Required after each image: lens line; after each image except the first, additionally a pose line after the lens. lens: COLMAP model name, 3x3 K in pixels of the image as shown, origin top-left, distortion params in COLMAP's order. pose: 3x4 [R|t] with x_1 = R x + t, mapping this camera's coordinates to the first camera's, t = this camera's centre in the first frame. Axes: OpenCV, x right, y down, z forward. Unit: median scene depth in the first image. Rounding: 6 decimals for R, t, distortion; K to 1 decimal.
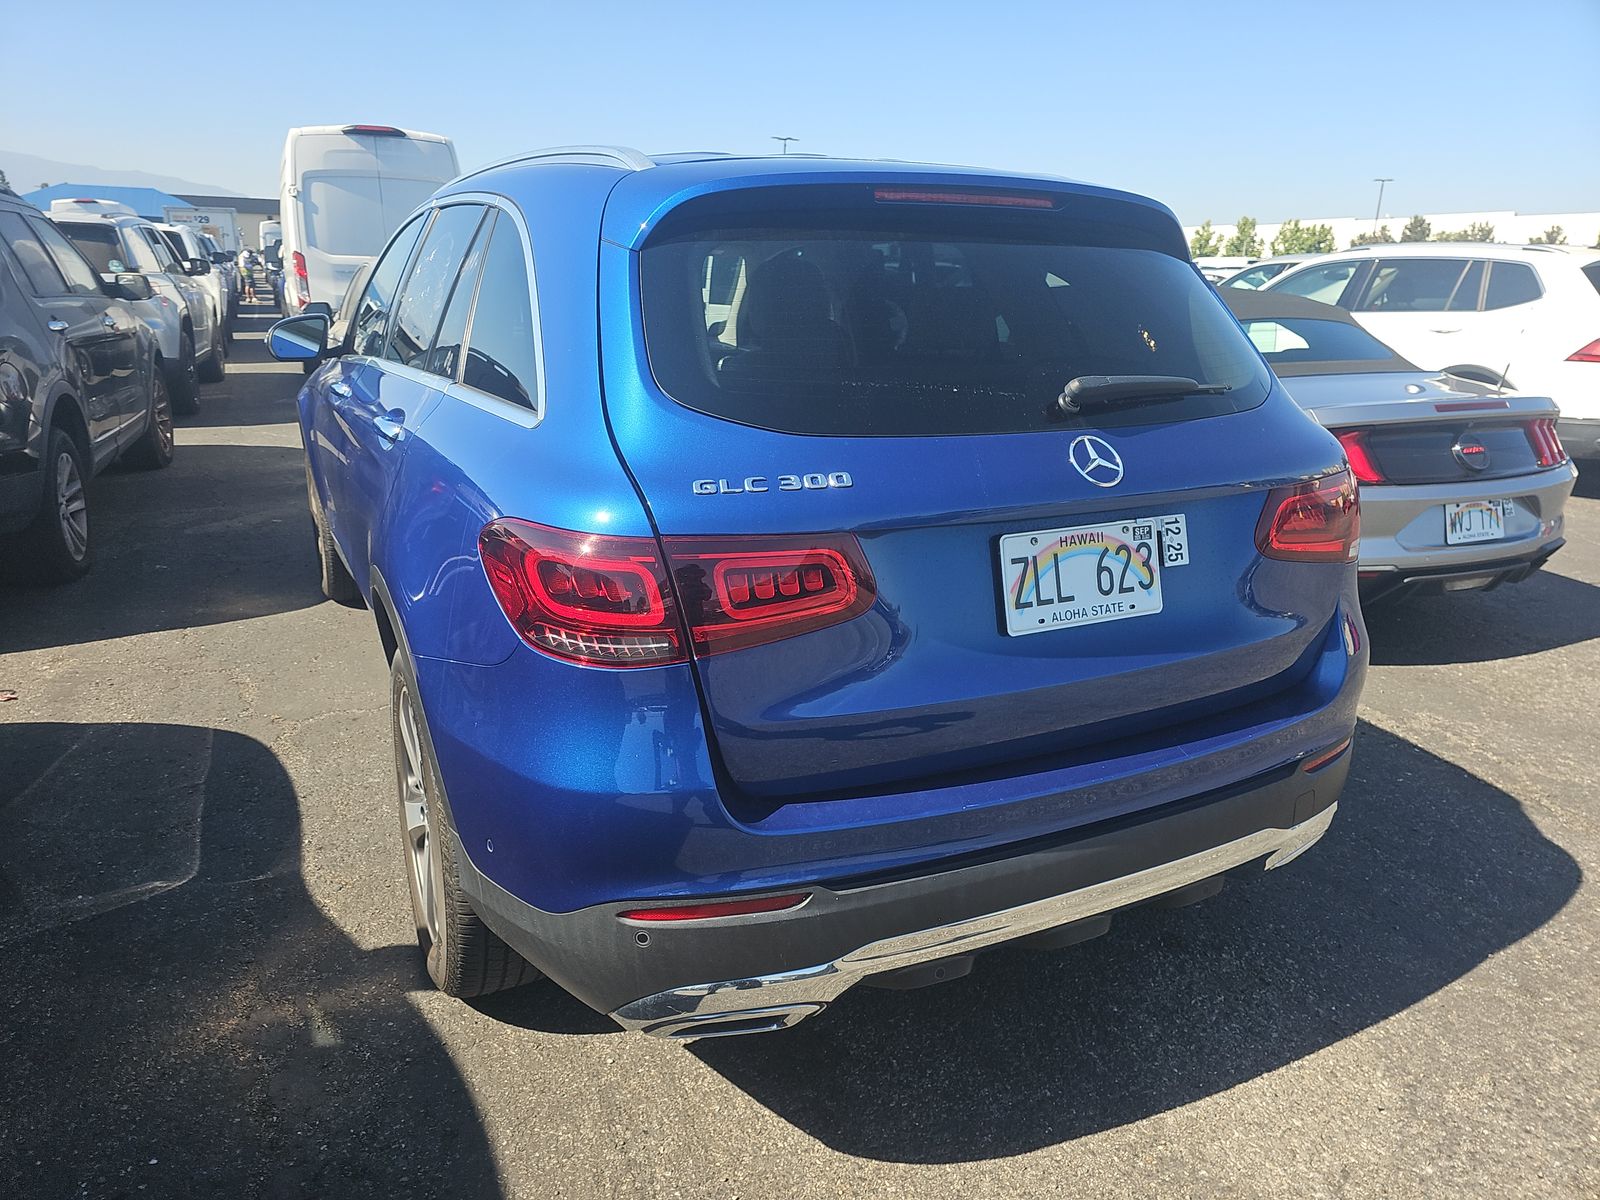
lens RADIAL K [[1088.3, 0, 795.8], [0, 1088.3, 614.6], [0, 0, 1]] dist [0.061199, -0.086105]
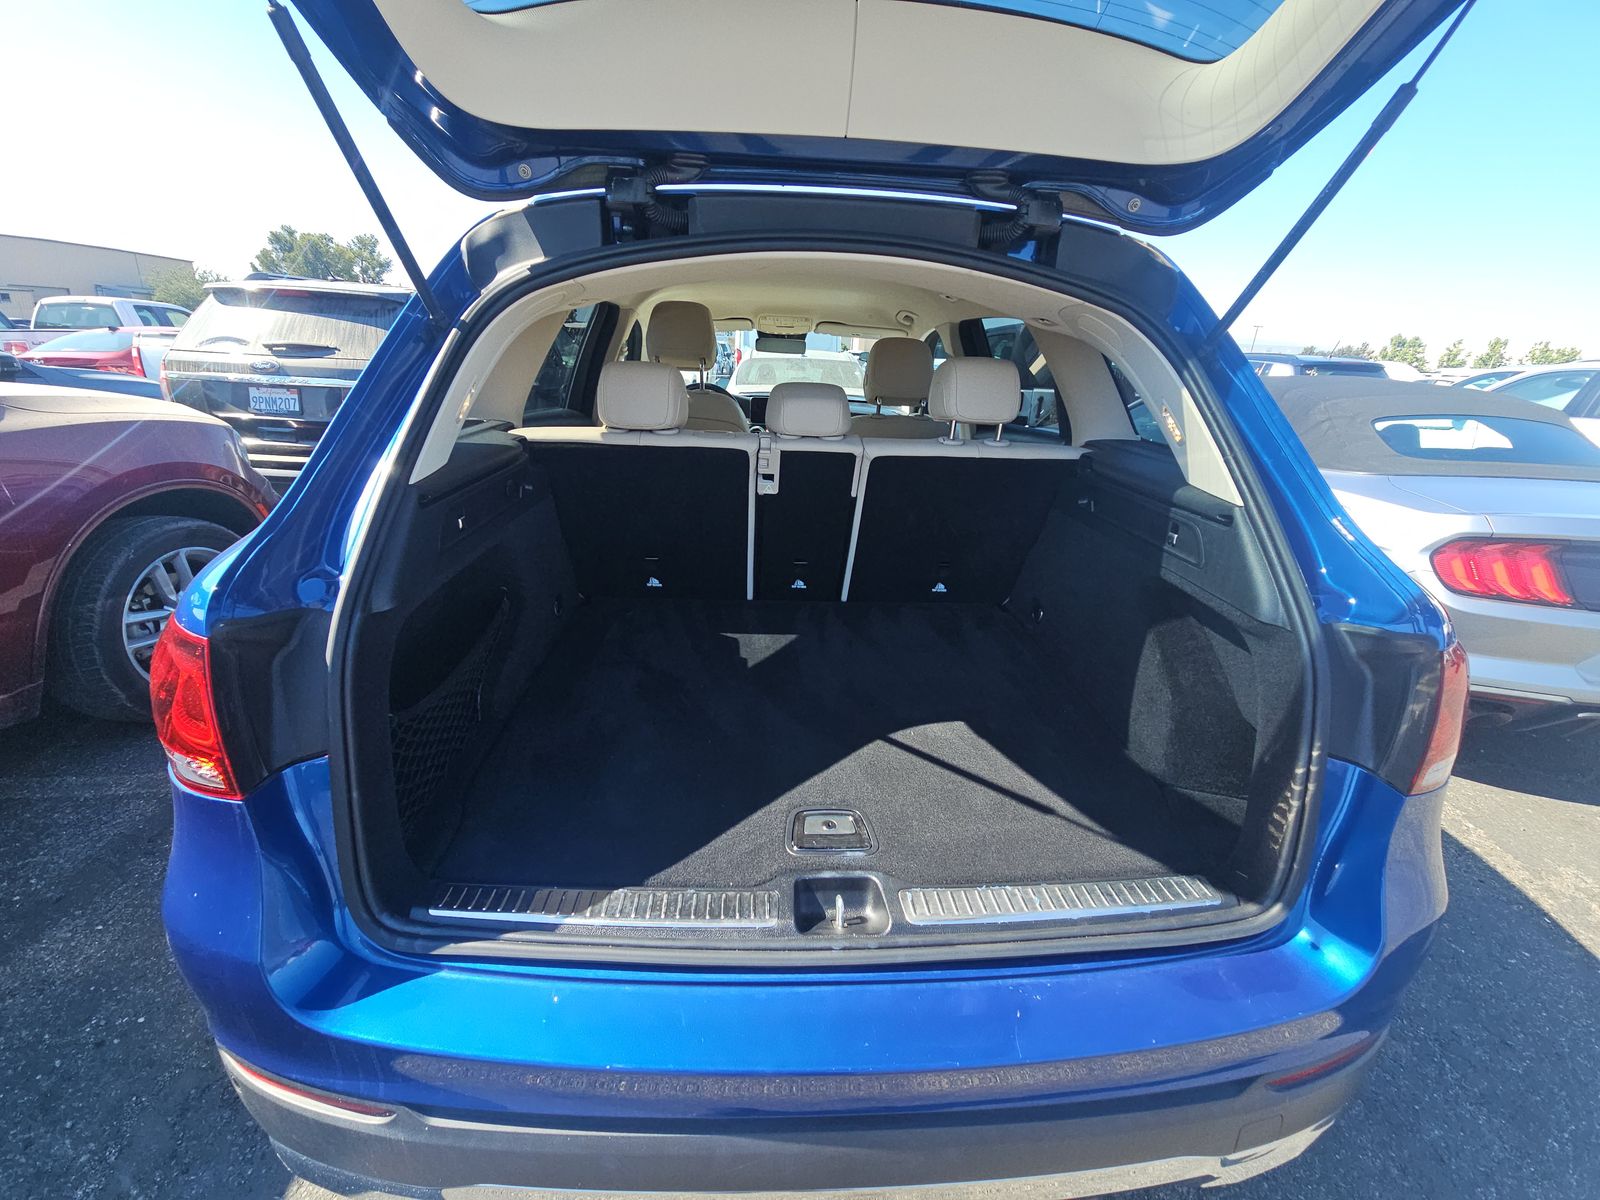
lens RADIAL K [[650.7, 0, 796.1], [0, 650.7, 593.0], [0, 0, 1]] dist [0.033474, -0.023797]
pose [[0.913142, 0.151741, -0.378347, 0.349842], [-0.141891, 0.988410, 0.053961, -0.155372], [0.382150, 0.004410, 0.924090, 0.595441]]
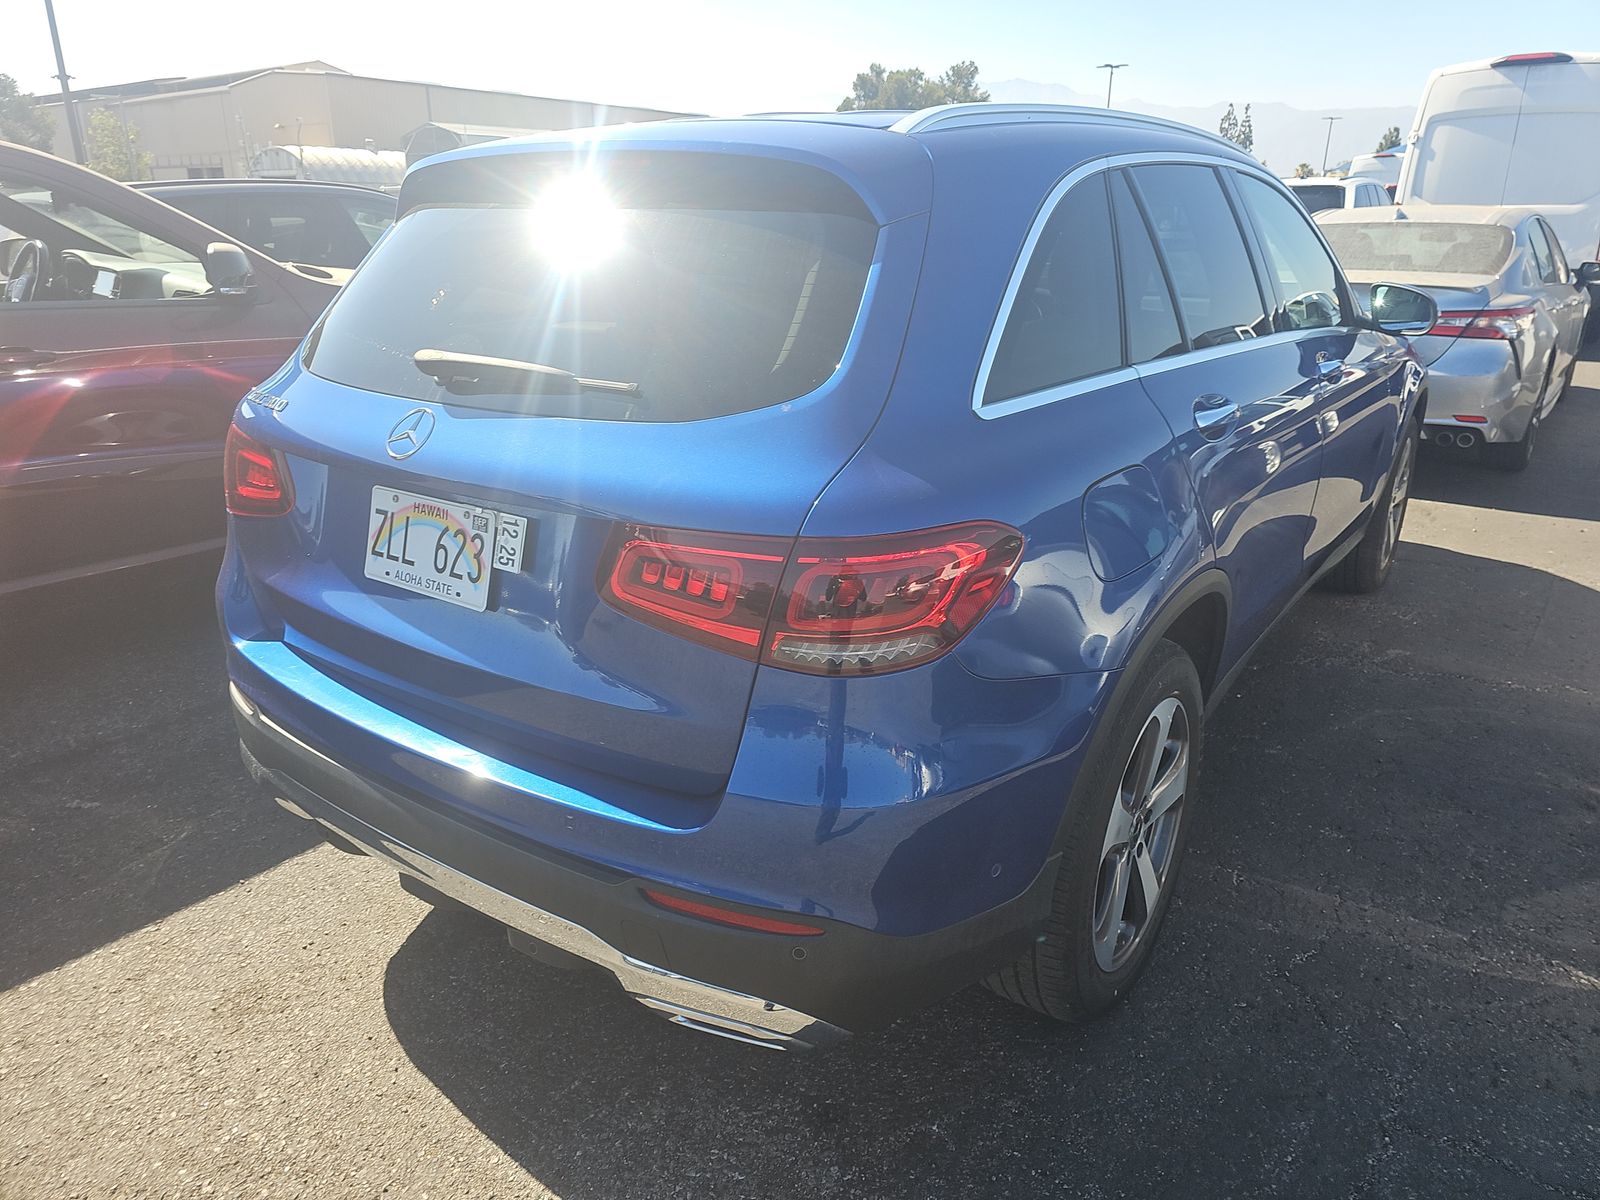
lens RADIAL K [[1086.7, 0, 800.0], [0, 1086.7, 600.0], [0, 0, 1]] dist [0.077966, -0.076272]
pose [[0.445702, 0.277952, -0.850936, 1.259446], [-0.254990, 0.950615, 0.176952, -0.249068], [0.858097, 0.138112, 0.494566, 0.781237]]
